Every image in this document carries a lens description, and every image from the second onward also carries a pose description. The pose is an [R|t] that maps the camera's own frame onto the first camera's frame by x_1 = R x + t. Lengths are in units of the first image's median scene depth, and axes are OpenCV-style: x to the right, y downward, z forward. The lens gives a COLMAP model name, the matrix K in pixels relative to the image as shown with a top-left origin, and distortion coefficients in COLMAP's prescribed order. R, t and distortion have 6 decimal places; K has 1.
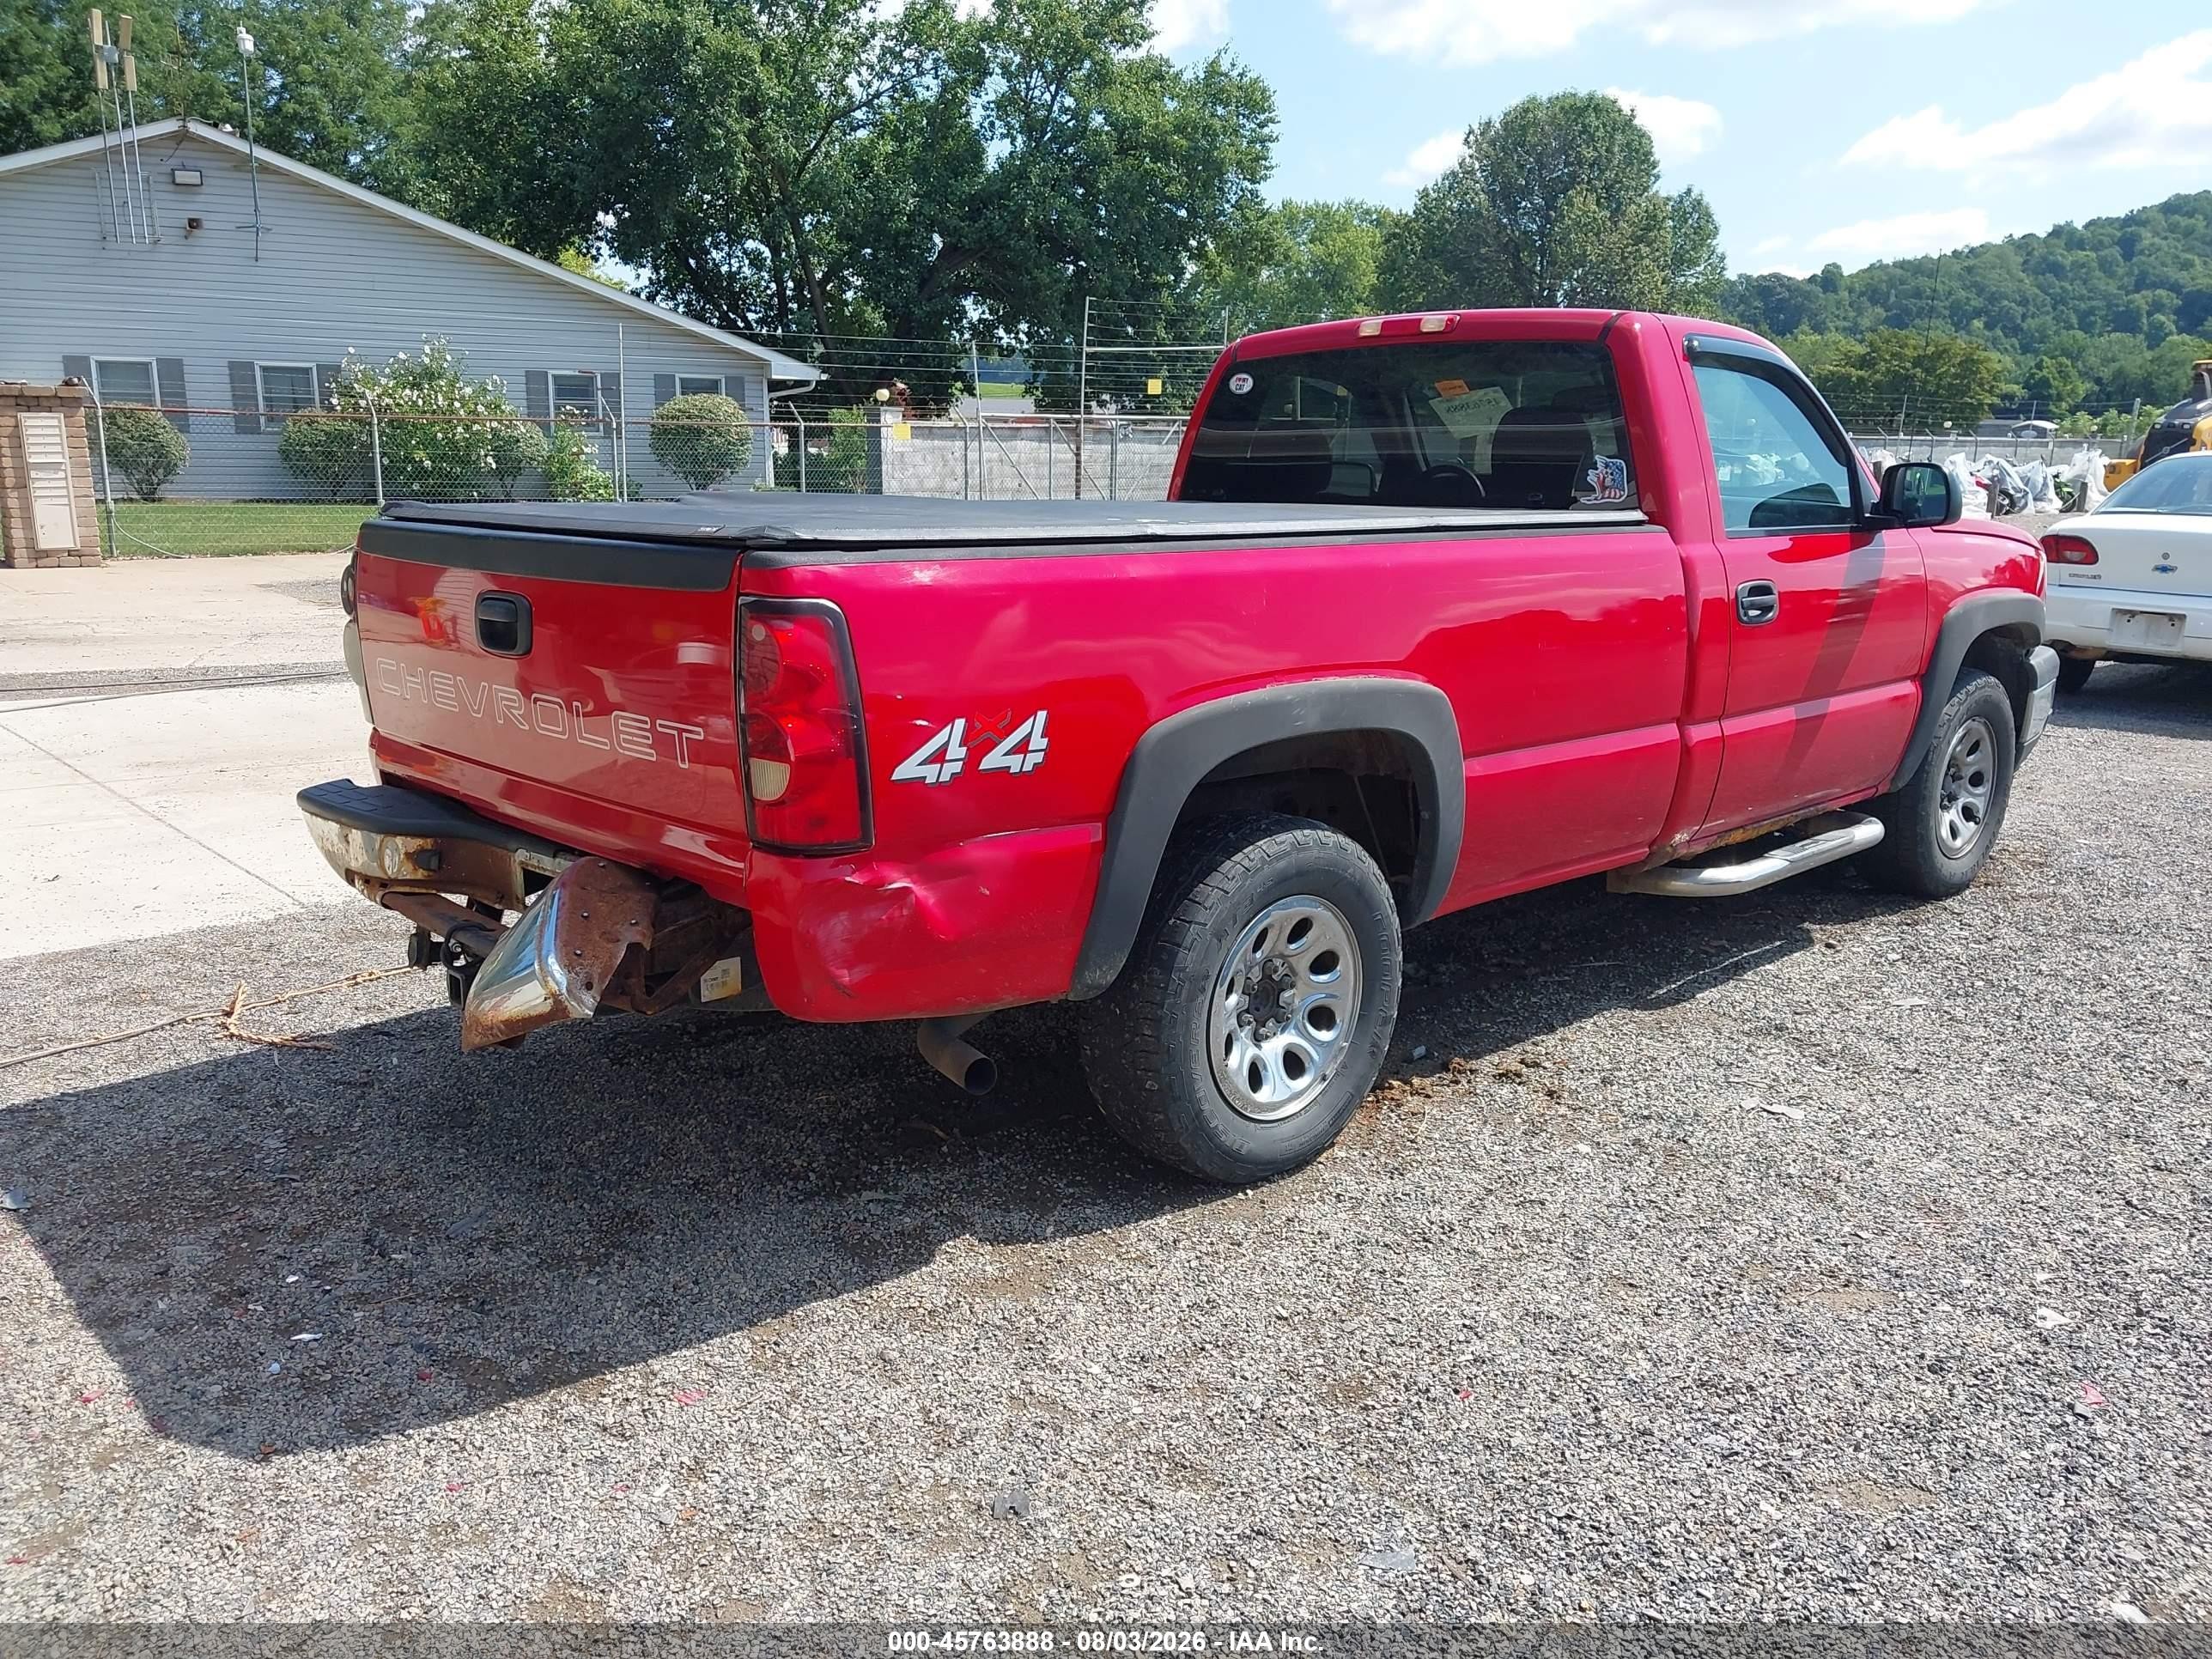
lens RADIAL K [[1638.9, 0, 1106.0], [0, 1638.9, 829.5], [0, 0, 1]] dist [-0.010581, -0.010305]
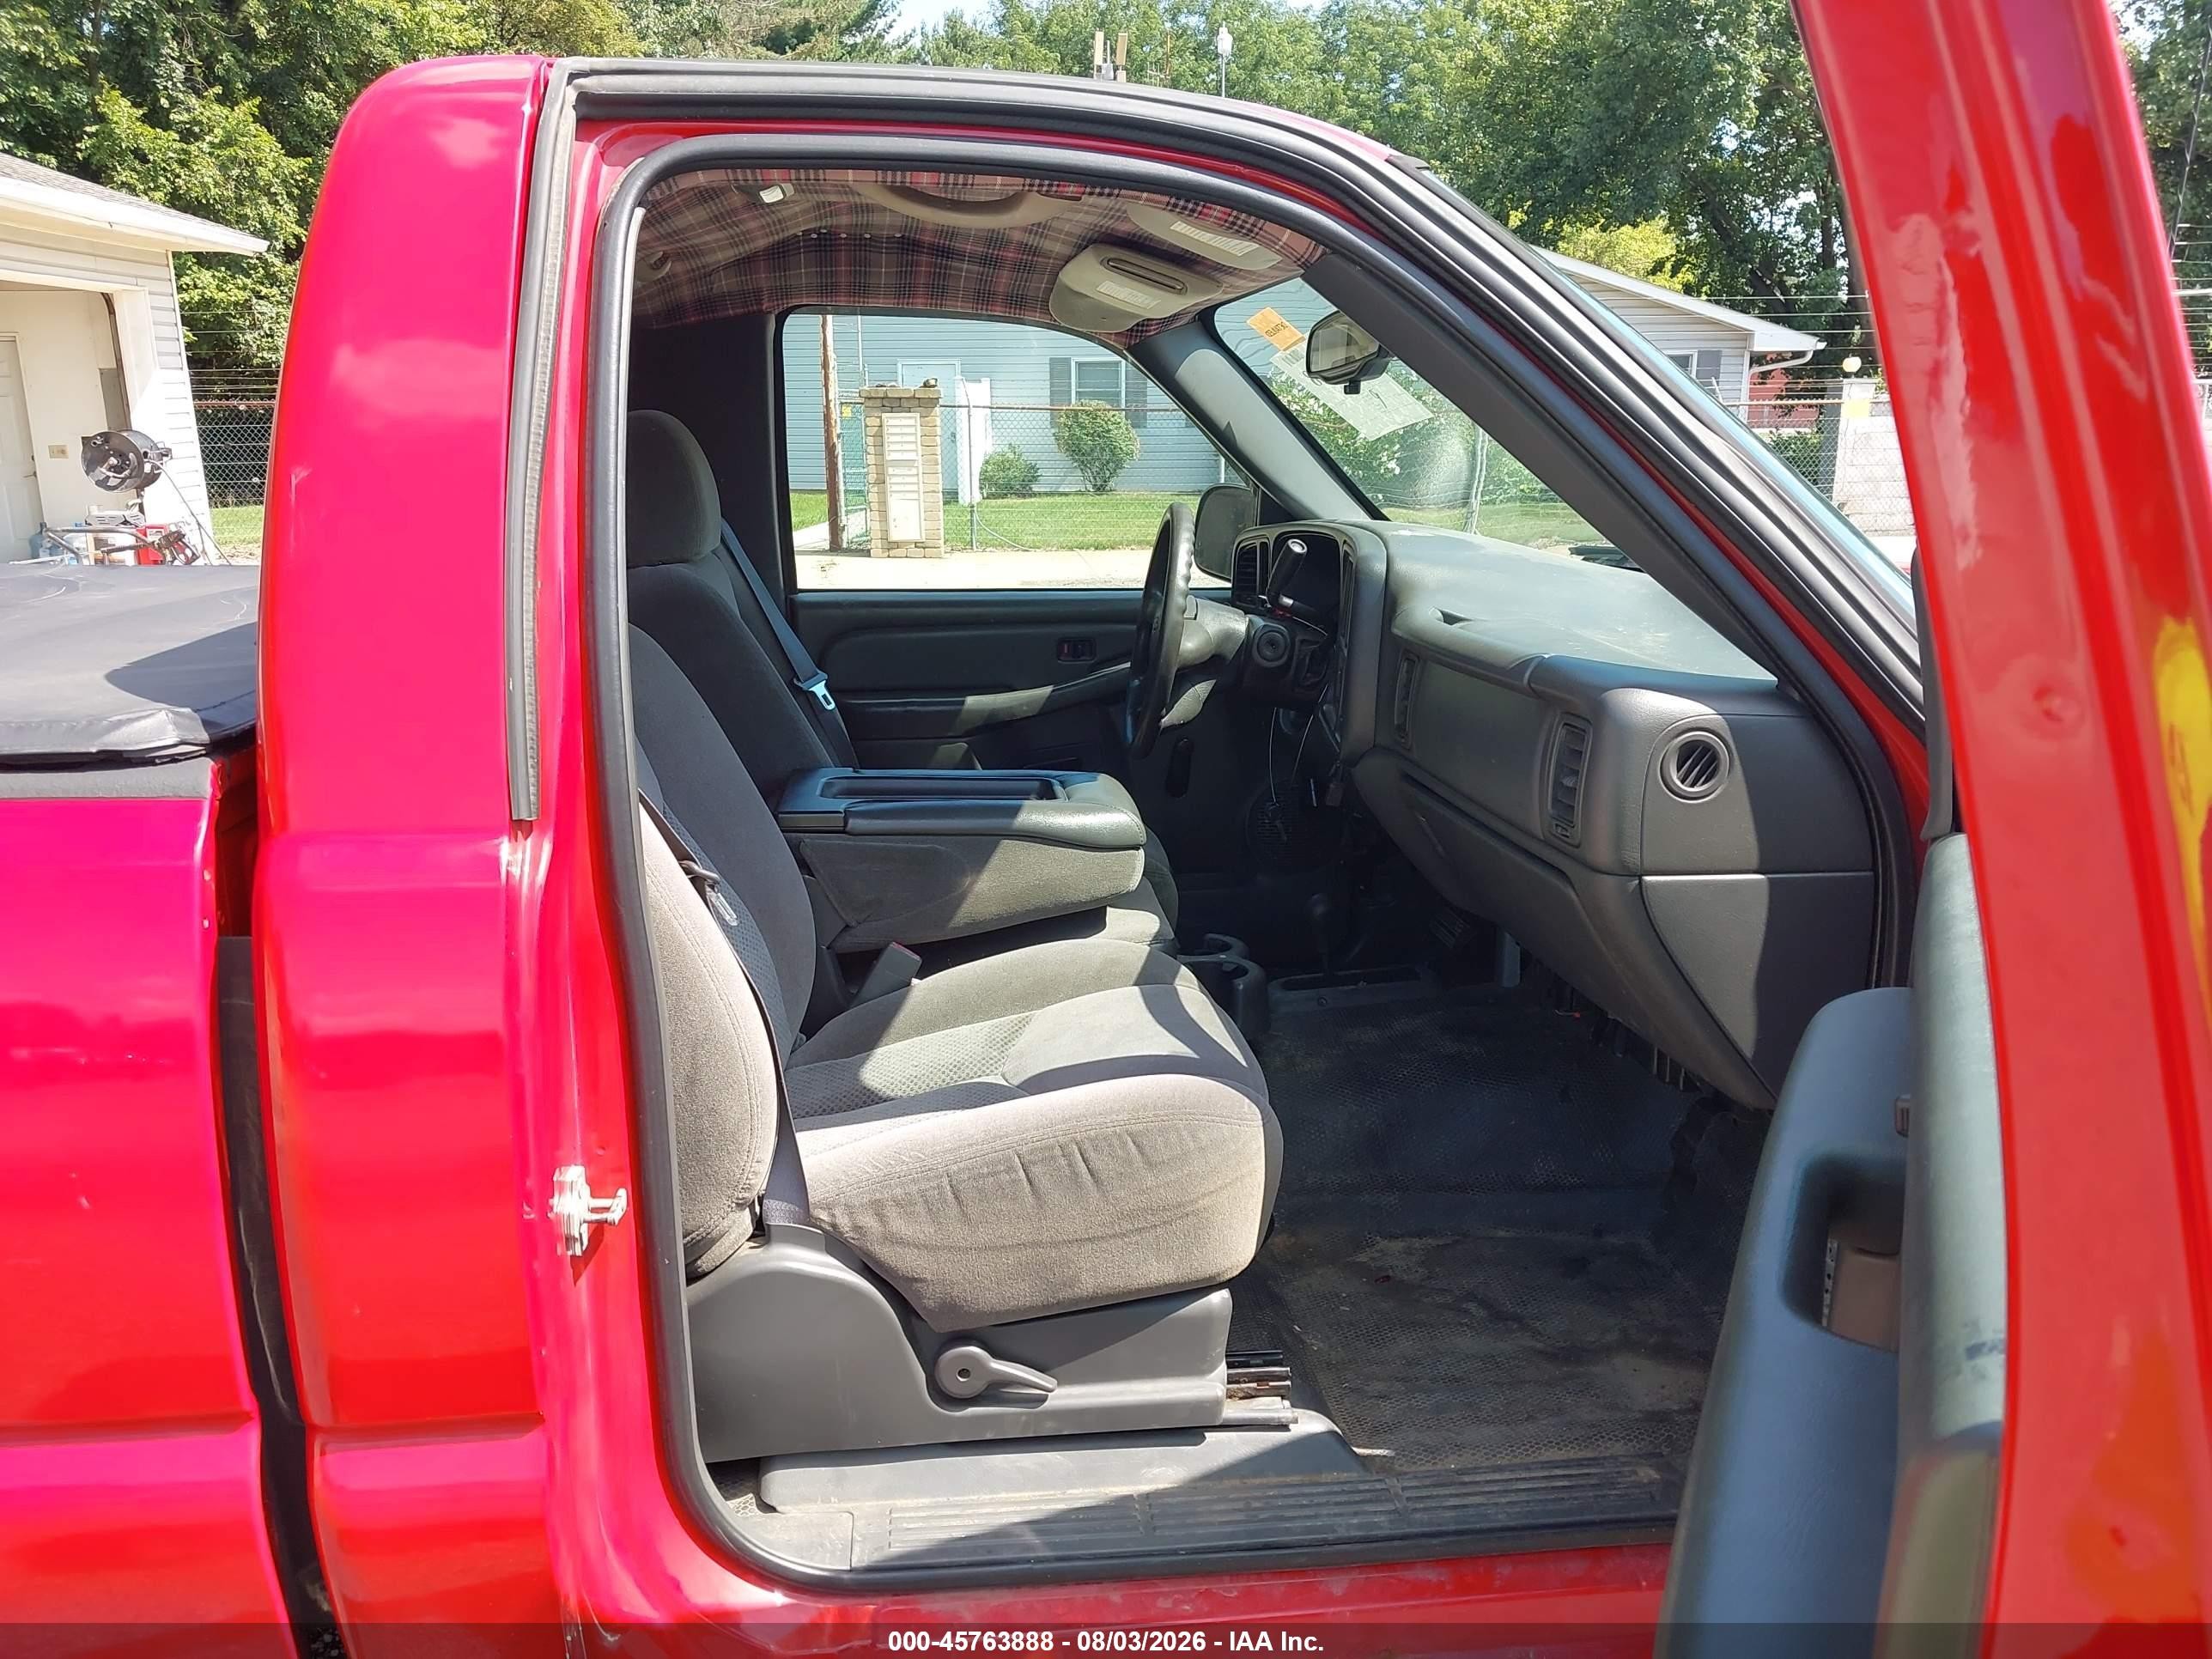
lens RADIAL K [[1705.4, 0, 1106.0], [0, 1705.4, 829.5], [0, 0, 1]] dist [0.007842, -0.002498]
pose [[0.816439, 0.111774, -0.566510, 0.064587], [-0.112163, 0.993098, 0.034295, -0.020520], [0.566433, 0.035541, 0.823341, 0.087967]]
